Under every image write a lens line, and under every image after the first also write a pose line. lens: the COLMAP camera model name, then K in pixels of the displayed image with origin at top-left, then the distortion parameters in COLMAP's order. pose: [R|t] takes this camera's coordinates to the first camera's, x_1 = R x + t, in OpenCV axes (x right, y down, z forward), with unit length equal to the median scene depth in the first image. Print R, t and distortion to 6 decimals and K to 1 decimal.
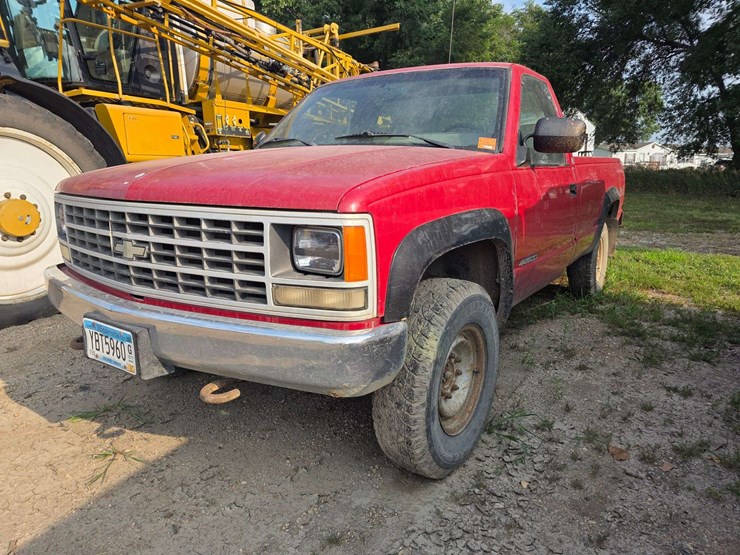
lens RADIAL K [[484.2, 0, 370.5], [0, 484.2, 274.2], [0, 0, 1]] dist [0.052176, -0.045104]
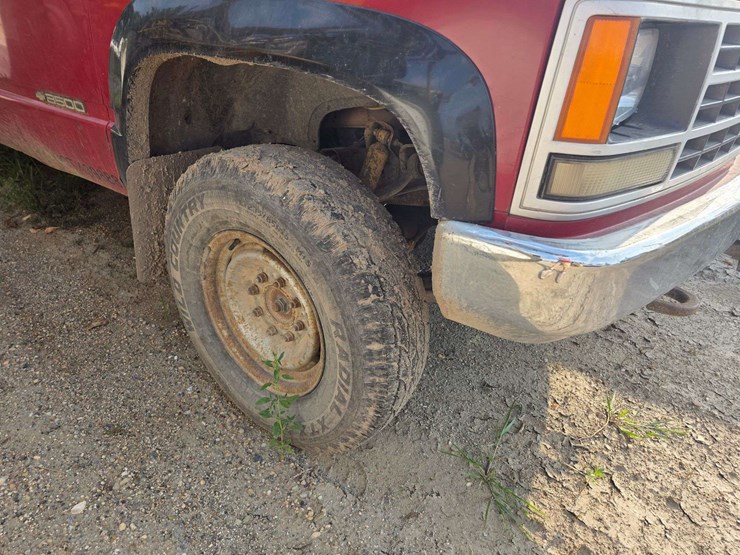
lens RADIAL K [[515.1, 0, 370.9], [0, 515.1, 280.2], [0, 0, 1]] dist [0.074321, -0.095183]
pose [[0.079603, -0.491046, 0.867489, -1.075100], [0.153966, 0.865864, 0.475998, -0.203927], [-0.984864, 0.095673, 0.144529, 1.203909]]
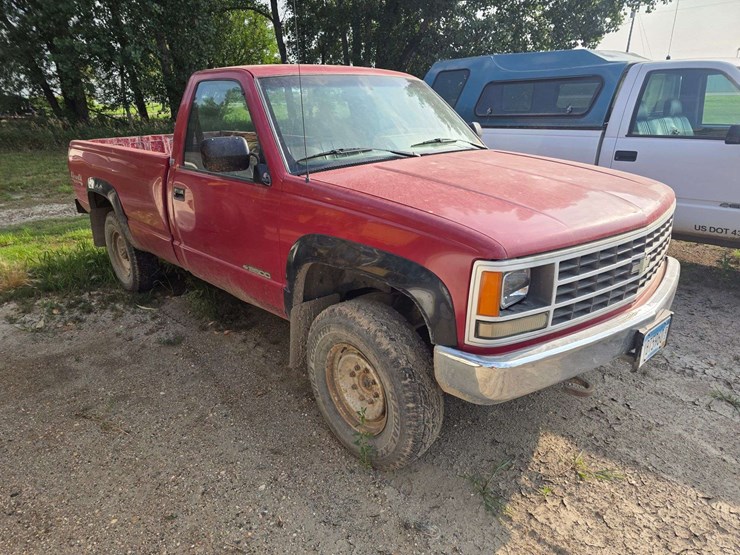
lens RADIAL K [[489.6, 0, 363.4], [0, 489.6, 272.7], [0, 0, 1]] dist [0.066323, -0.068302]
pose [[0.259468, -0.321150, 0.910790, -1.480934], [0.223506, 0.937454, 0.266879, -0.424633], [-0.939532, 0.134321, 0.315019, 1.030849]]
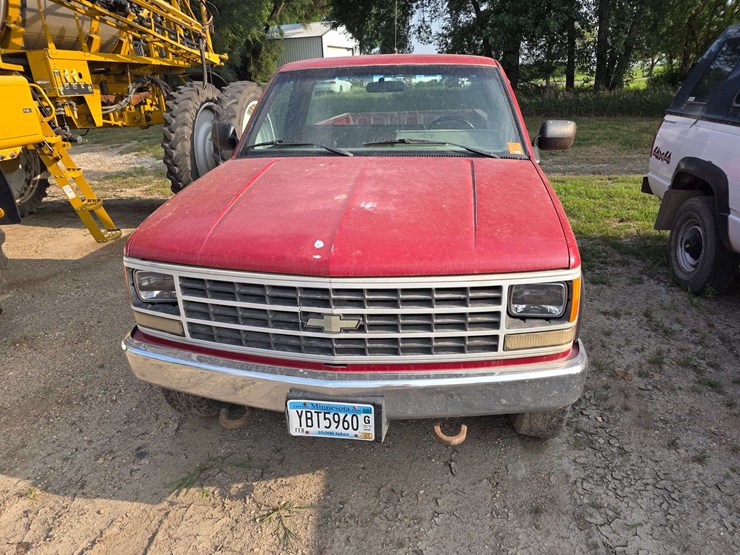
lens RADIAL K [[484.2, 0, 370.5], [0, 484.2, 274.2], [0, 0, 1]] dist [0.052176, -0.045104]
pose [[0.897840, -0.183069, 0.400461, -0.654271], [0.115762, 0.975619, 0.186458, -0.262735], [-0.424832, -0.121051, 0.897142, 0.085867]]
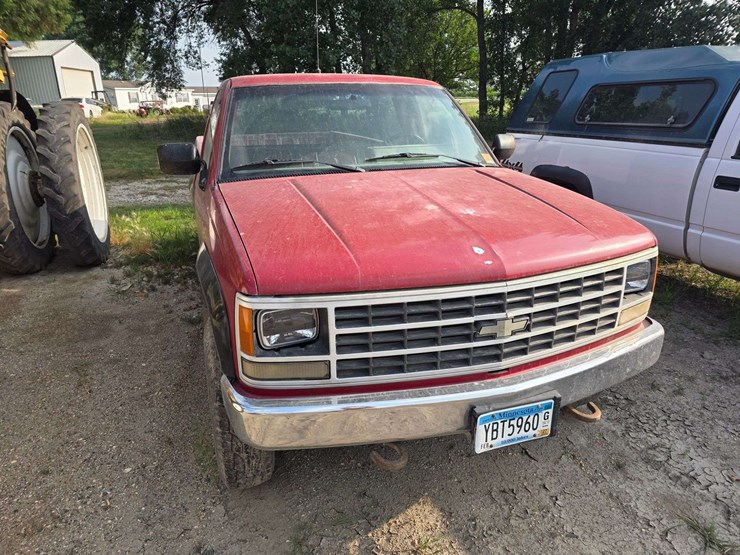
lens RADIAL K [[489.6, 0, 363.4], [0, 489.6, 272.7], [0, 0, 1]] dist [0.066323, -0.068302]
pose [[0.614376, -0.264193, 0.743468, -1.123172], [0.178988, 0.964377, 0.194784, -0.326954], [-0.768443, 0.013401, 0.639777, 0.480138]]
